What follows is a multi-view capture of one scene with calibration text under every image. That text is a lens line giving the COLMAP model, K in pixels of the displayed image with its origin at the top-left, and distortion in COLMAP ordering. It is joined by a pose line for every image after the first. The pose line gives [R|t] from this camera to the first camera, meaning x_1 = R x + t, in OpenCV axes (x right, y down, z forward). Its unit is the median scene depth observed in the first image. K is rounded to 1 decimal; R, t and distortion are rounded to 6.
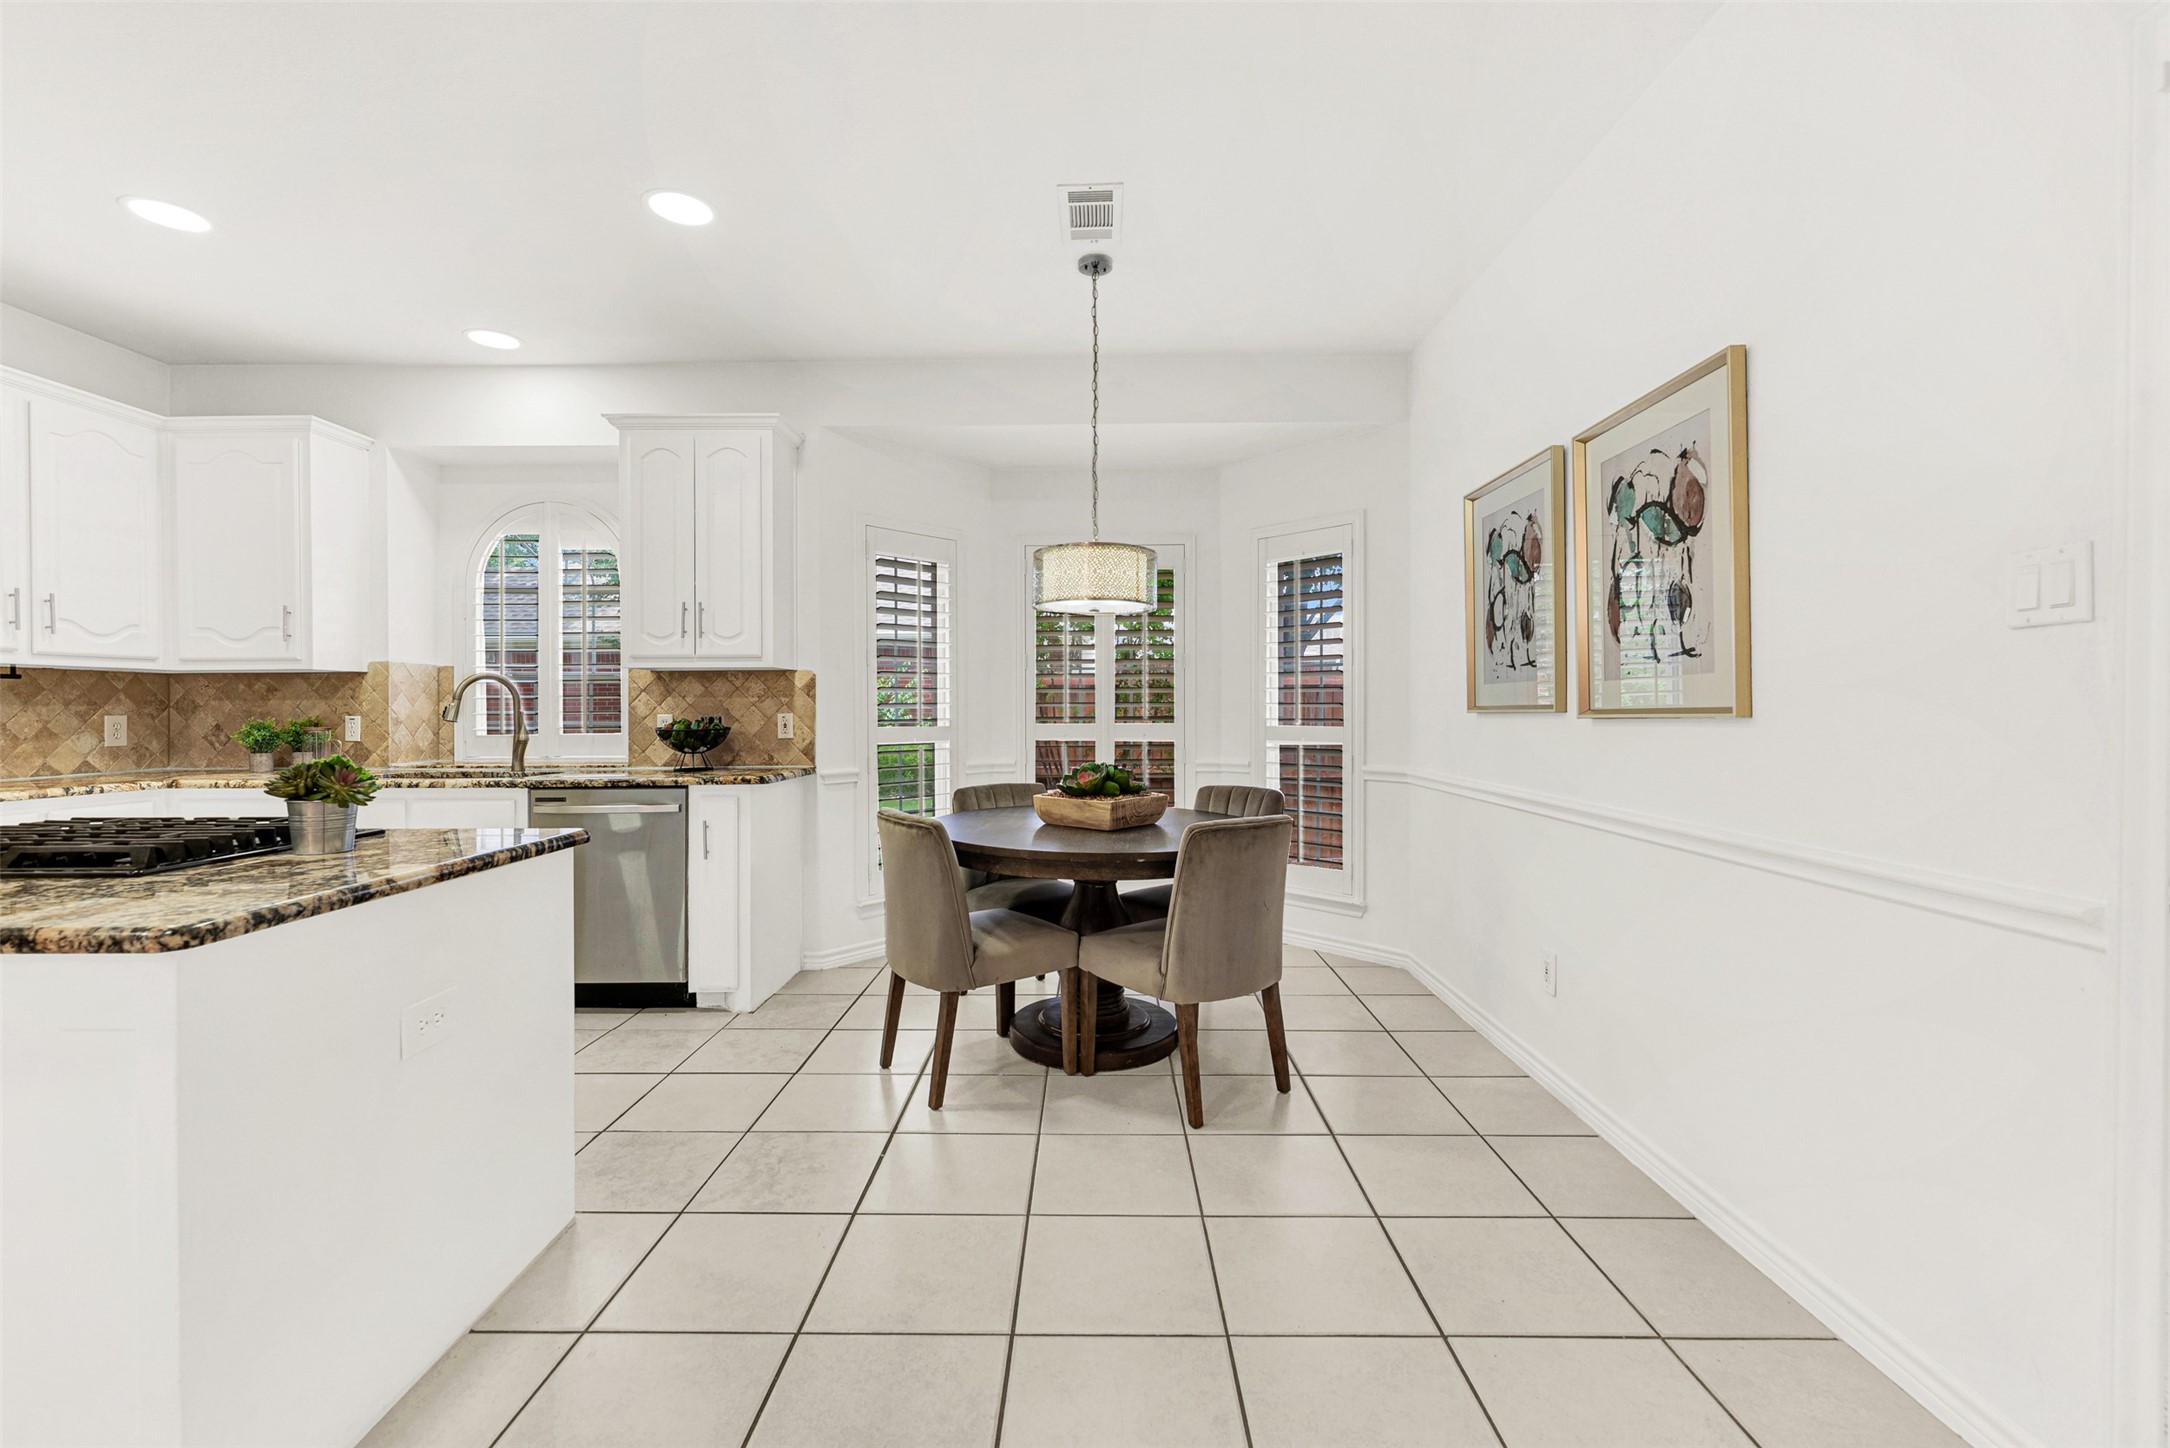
lens RADIAL K [[918.5, 0, 1087.2], [0, 918.5, 716.7], [0, 0, 1]] dist [-0.002147, 0.000289]
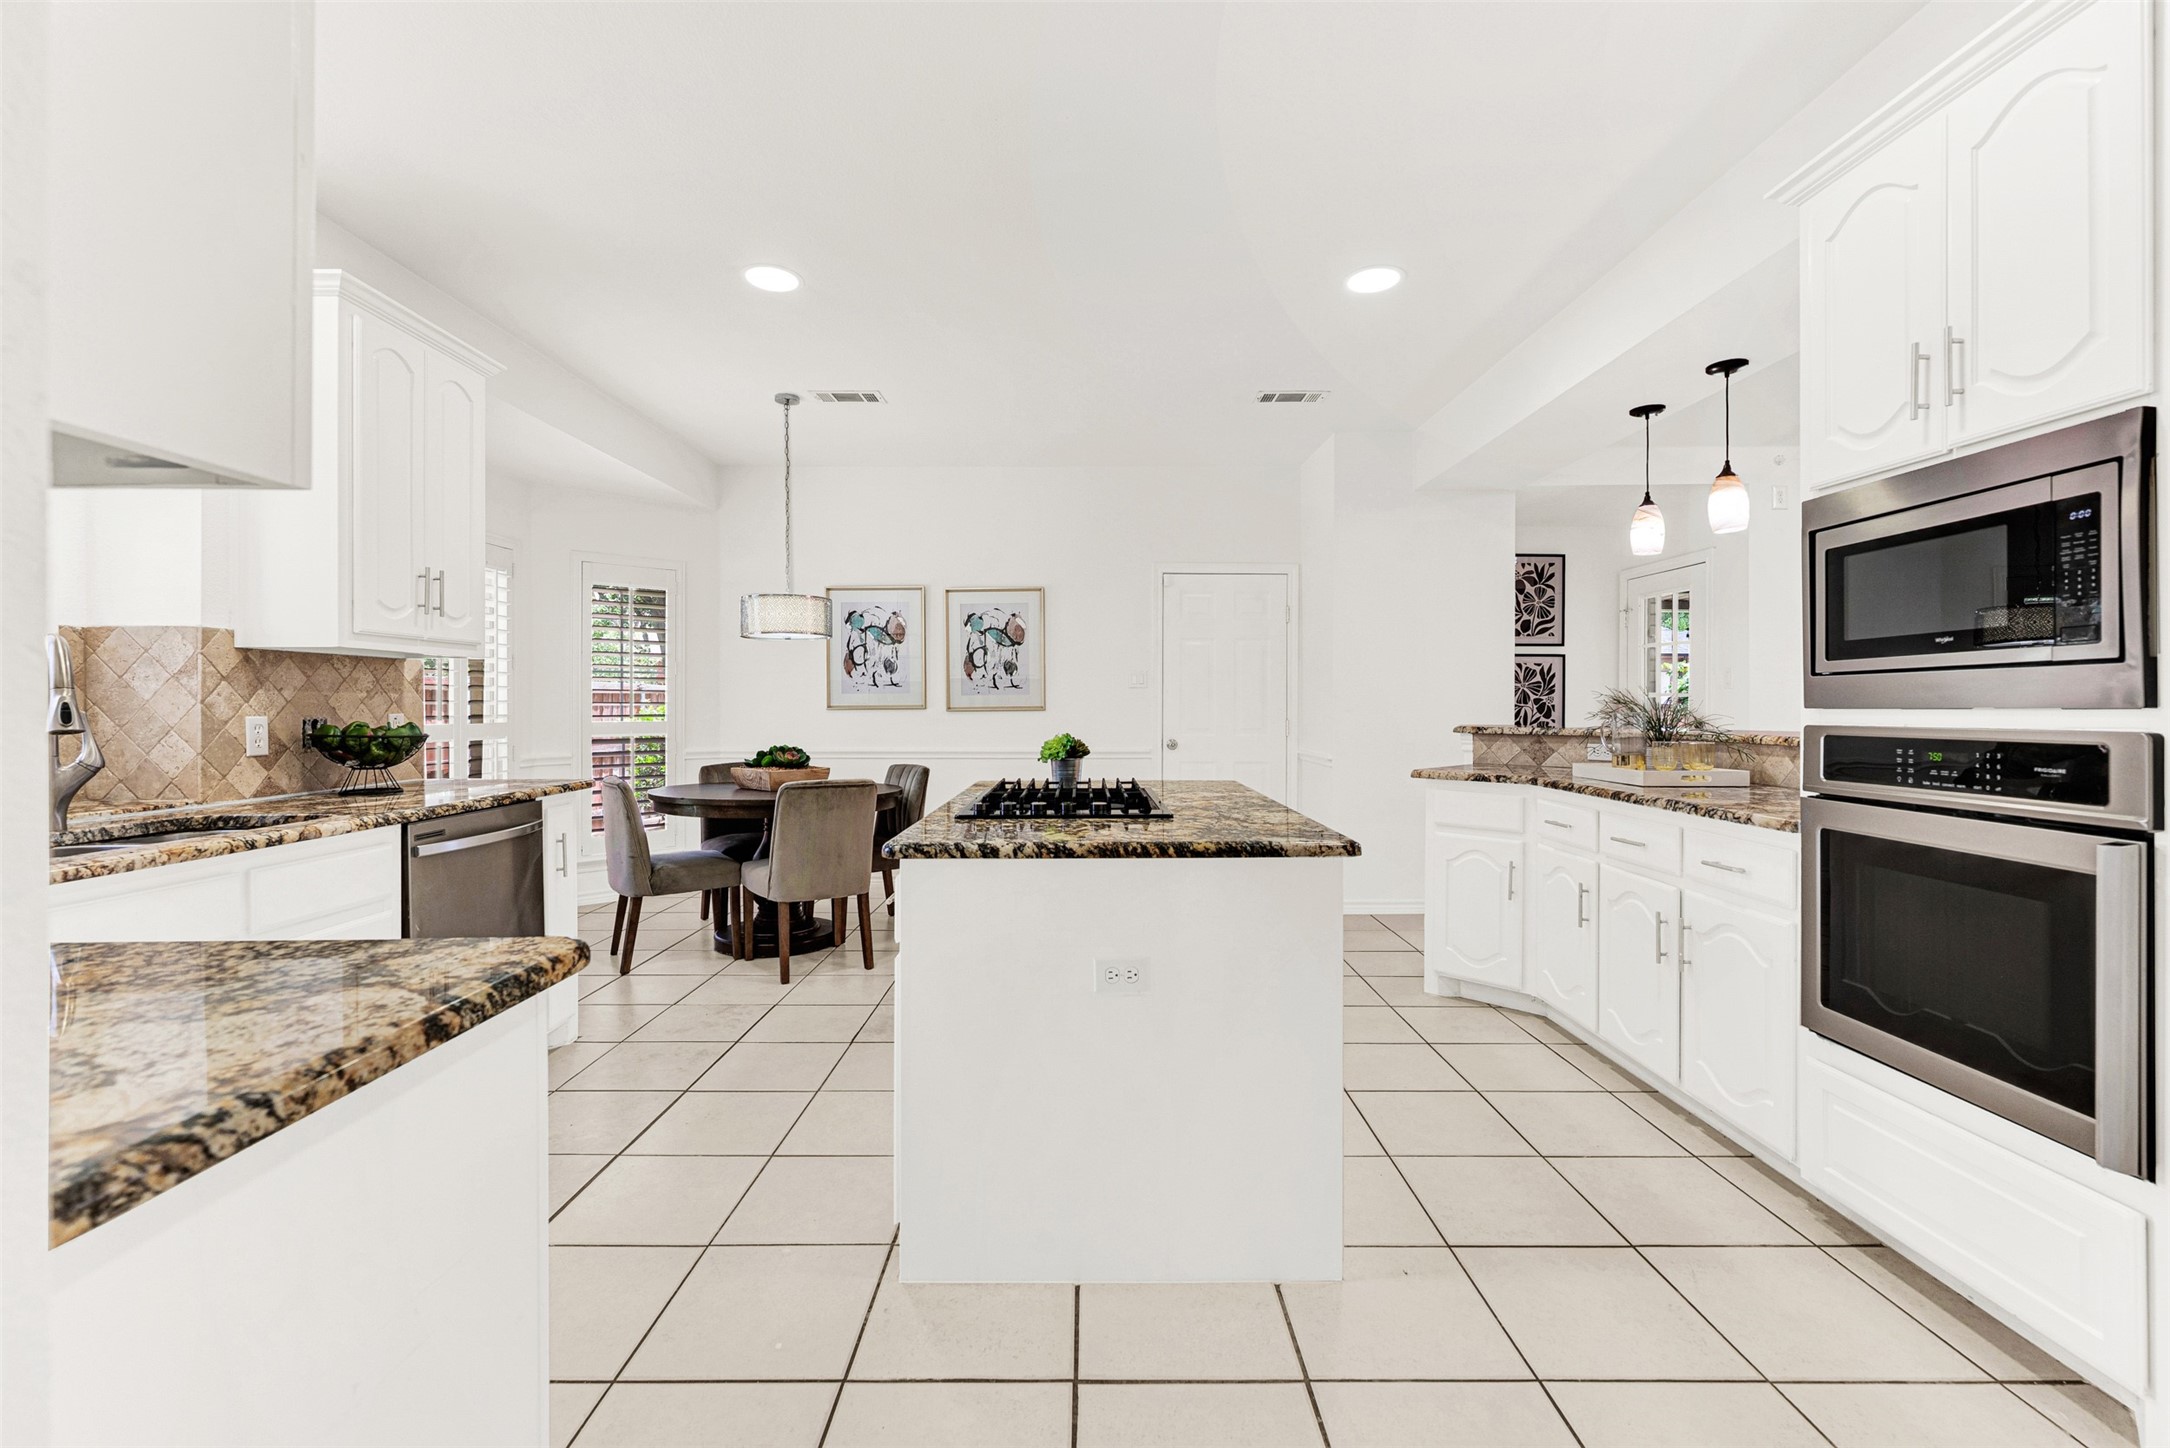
lens RADIAL K [[918.5, 0, 1085.4], [0, 918.5, 703.3], [0, 0, 1]] dist [-0.002147, 0.000289]
pose [[-0.006304, 0.005069, 0.999967, -1.194651], [0.010827, 0.999929, -0.005001, -0.002174], [-0.999922, 0.010795, -0.006358, 0.455419]]
